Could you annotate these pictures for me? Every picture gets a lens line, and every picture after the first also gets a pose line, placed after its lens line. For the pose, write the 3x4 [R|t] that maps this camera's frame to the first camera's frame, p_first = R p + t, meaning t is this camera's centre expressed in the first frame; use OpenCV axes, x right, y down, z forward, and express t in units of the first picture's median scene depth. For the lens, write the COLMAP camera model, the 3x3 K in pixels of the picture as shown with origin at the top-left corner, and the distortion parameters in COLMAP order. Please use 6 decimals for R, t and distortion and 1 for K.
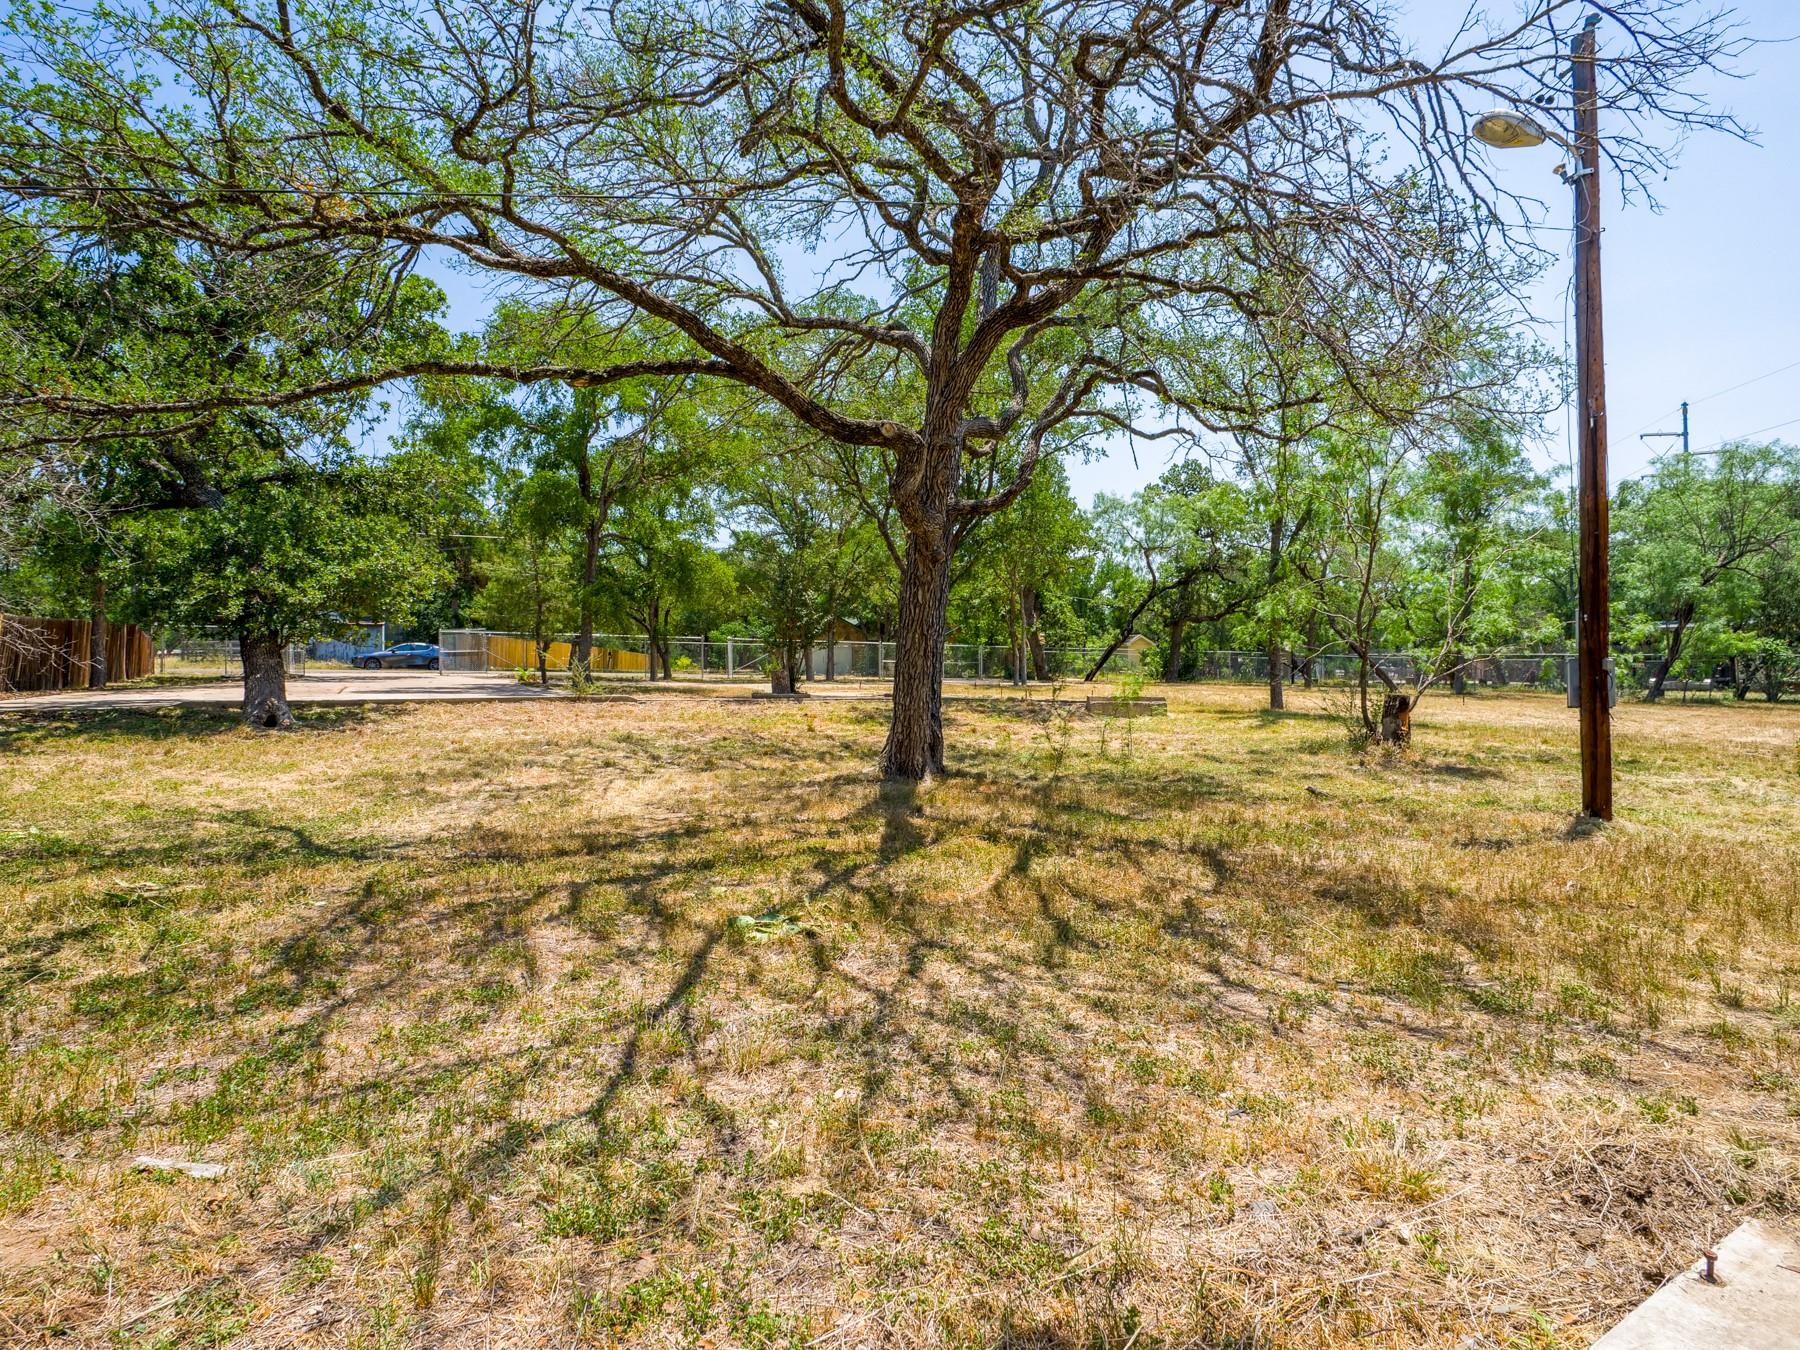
lens RADIAL K [[1018.1, 0, 902.8], [0, 1018.1, 674.2], [0, 0, 1]] dist [-0.004588, 0.013314]
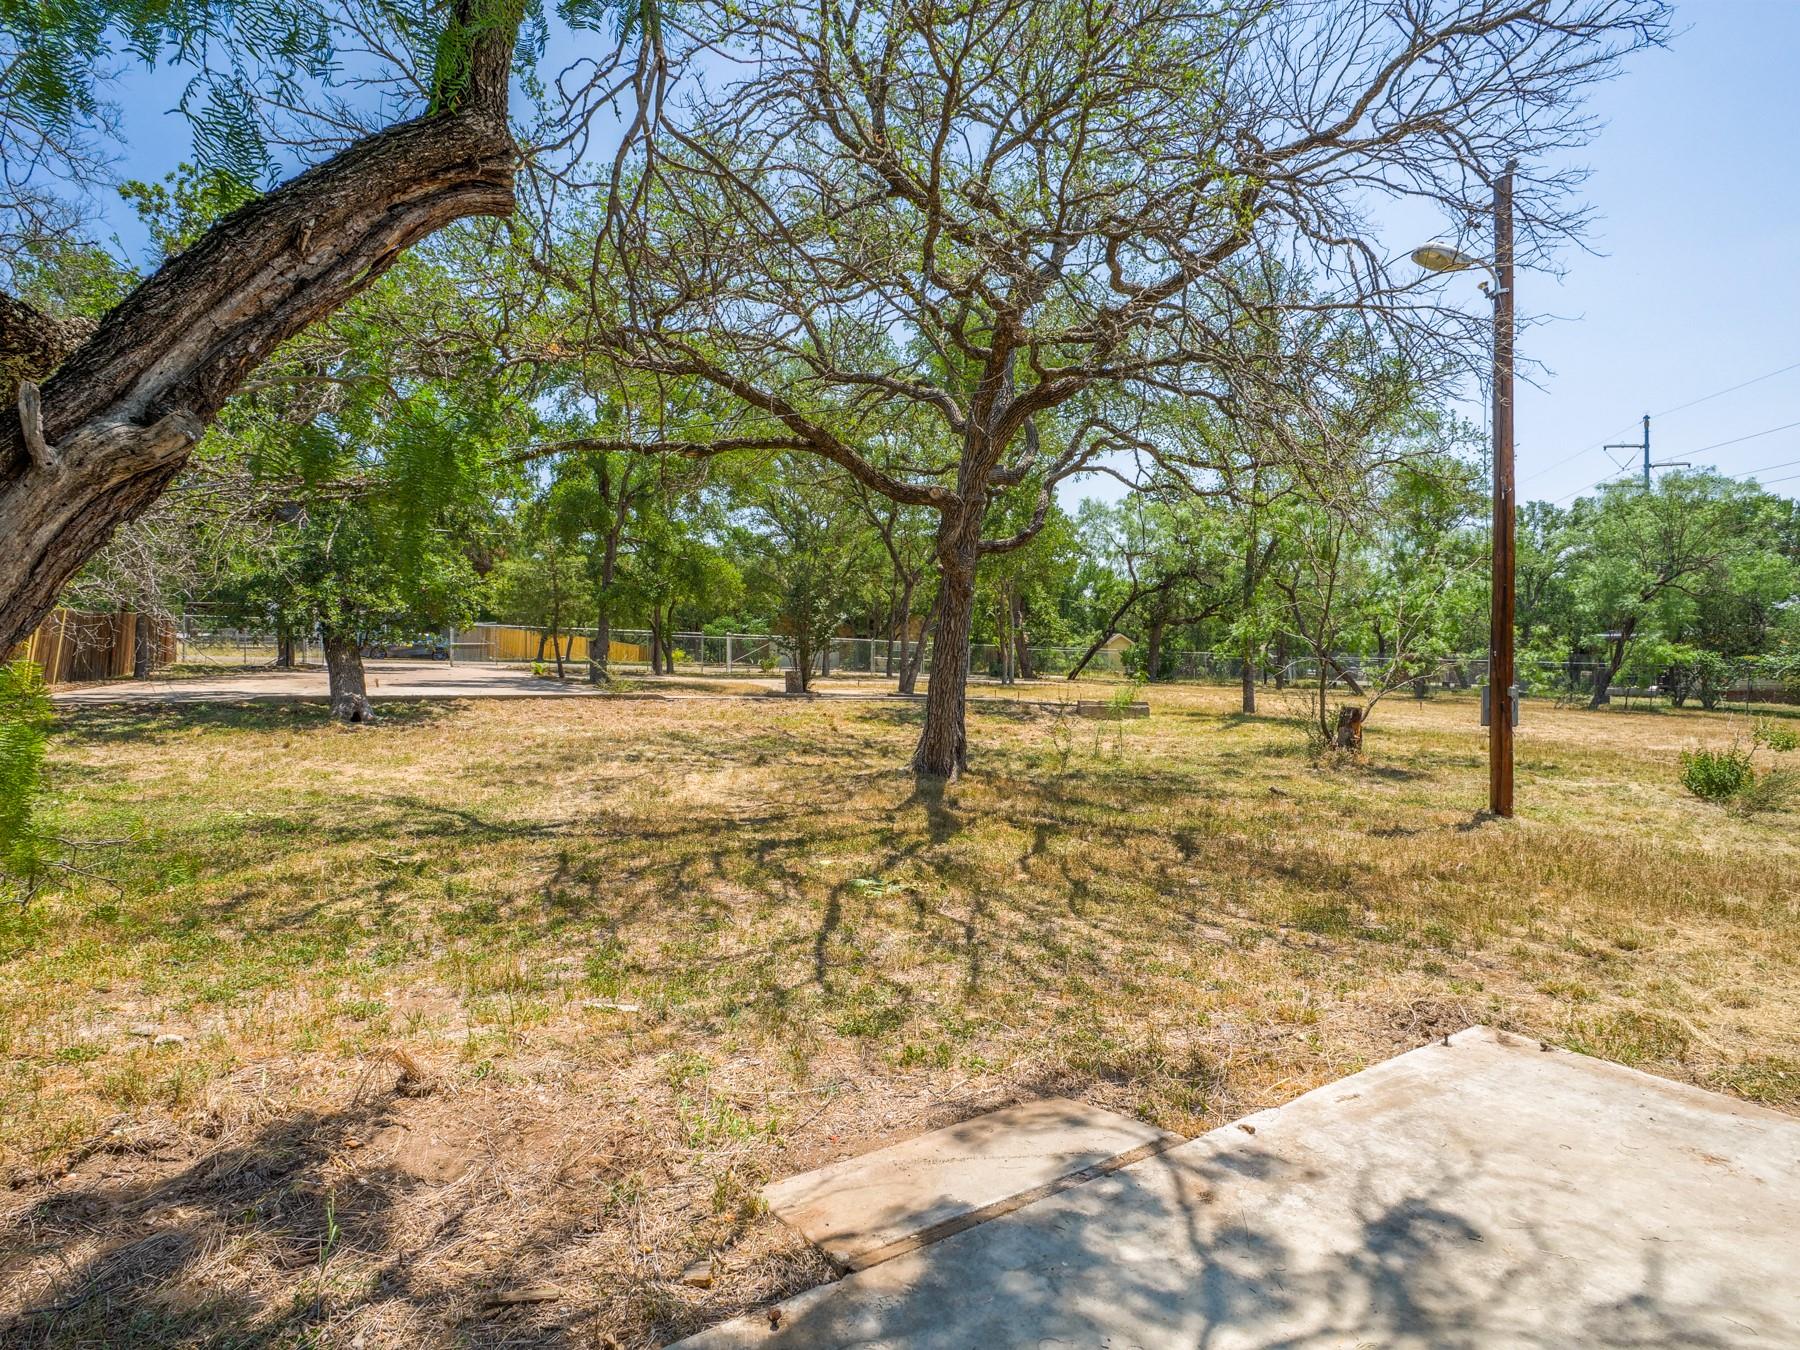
lens RADIAL K [[1018.1, 0, 897.5], [0, 1018.1, 678.8], [0, 0, 1]] dist [-0.004588, 0.013314]
pose [[0.999751, 0.013626, 0.017694, -0.038704], [-0.013876, 0.999804, 0.014107, -0.016138], [-0.017498, -0.014349, 0.999744, -0.113501]]
